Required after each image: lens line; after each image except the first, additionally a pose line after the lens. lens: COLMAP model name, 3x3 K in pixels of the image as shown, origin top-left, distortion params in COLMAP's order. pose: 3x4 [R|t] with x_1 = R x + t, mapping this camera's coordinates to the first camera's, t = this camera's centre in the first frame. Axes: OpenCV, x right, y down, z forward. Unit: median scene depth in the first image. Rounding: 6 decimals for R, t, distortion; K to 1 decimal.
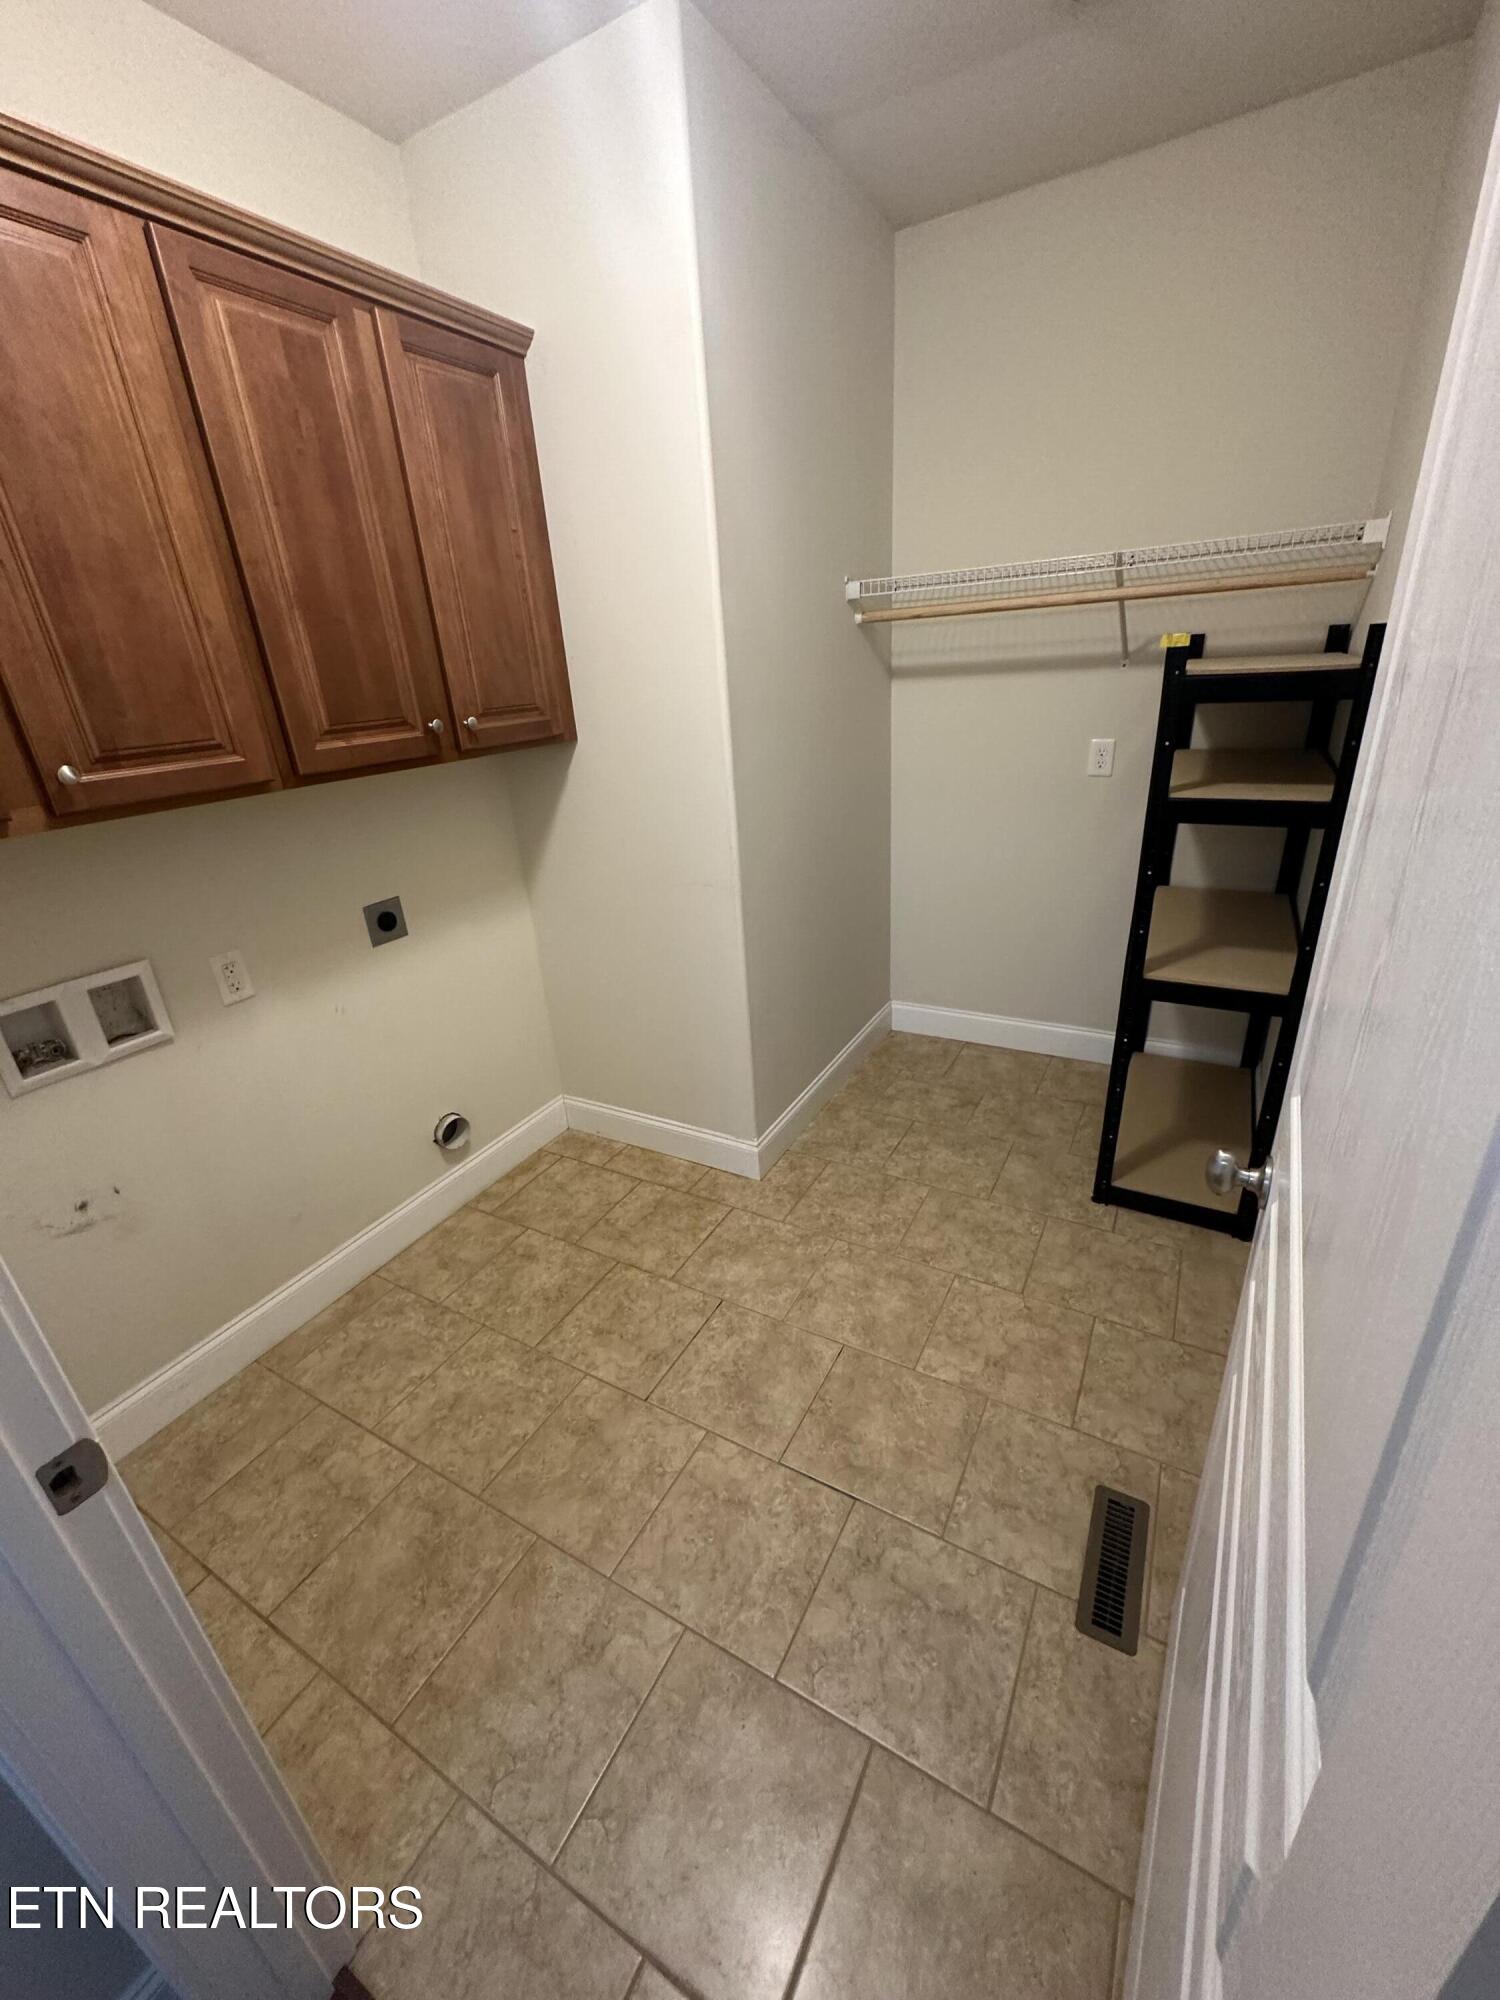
lens RADIAL K [[799.0, 0, 746.9], [0, 799.0, 1002.1], [0, 0, 1]] dist [-0.002787, 0.000574]
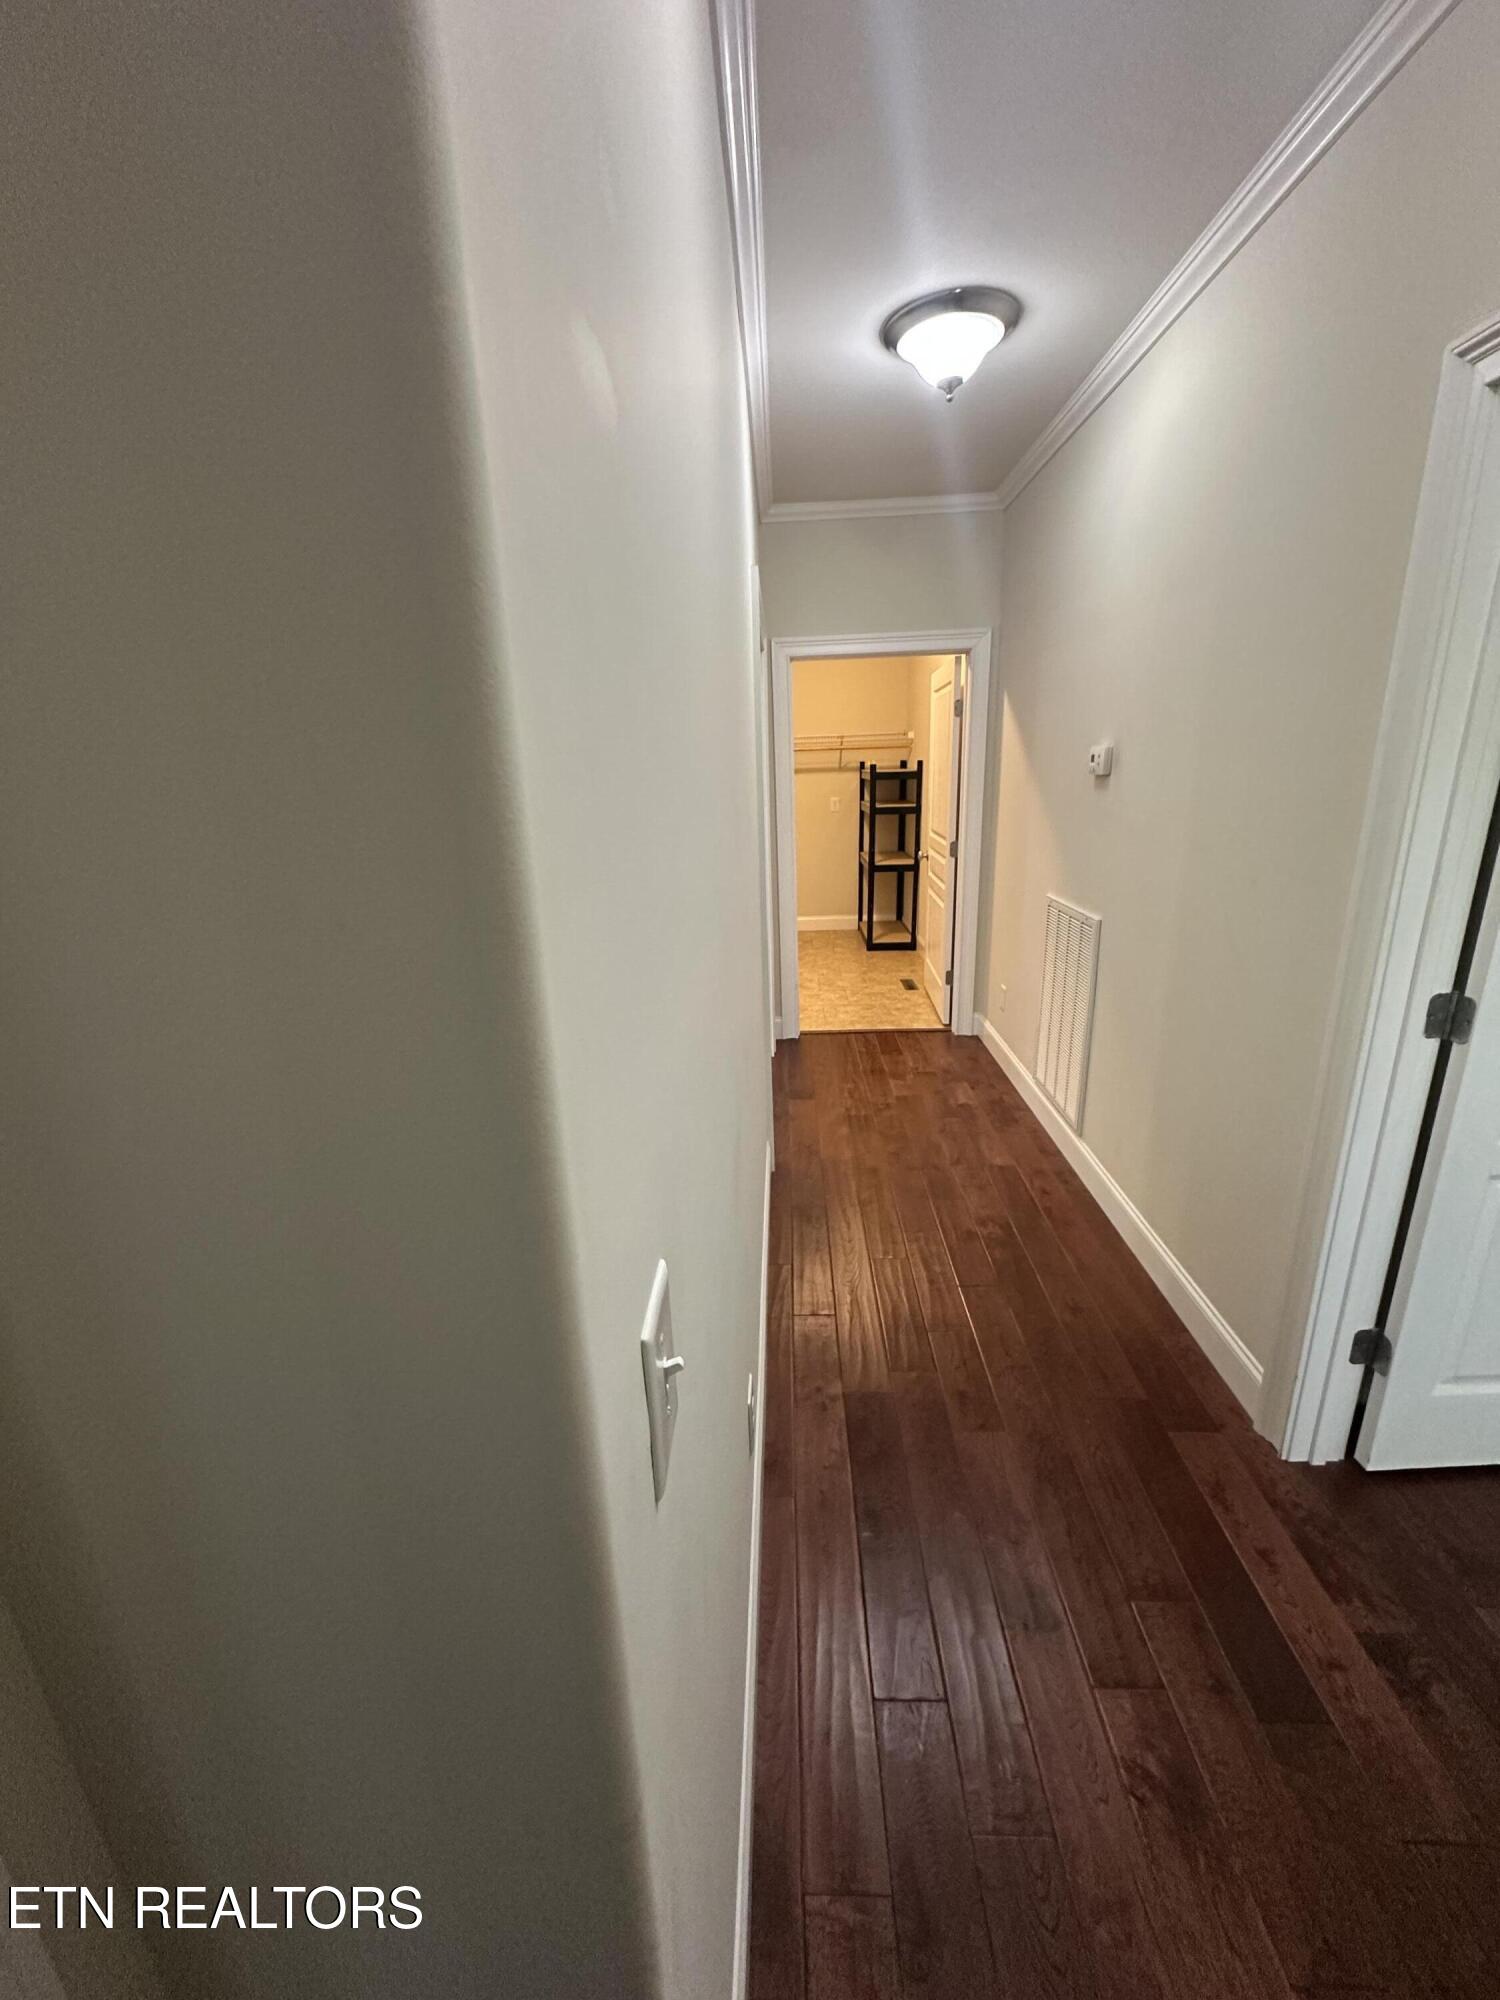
lens RADIAL K [[799.0, 0, 746.9], [0, 799.0, 1002.1], [0, 0, 1]] dist [-0.002787, 0.000574]
pose [[0.890958, -0.095169, 0.444000, -1.390508], [0.154430, 0.983013, -0.099185, 0.730653], [-0.427019, 0.156936, 0.890520, -1.489745]]
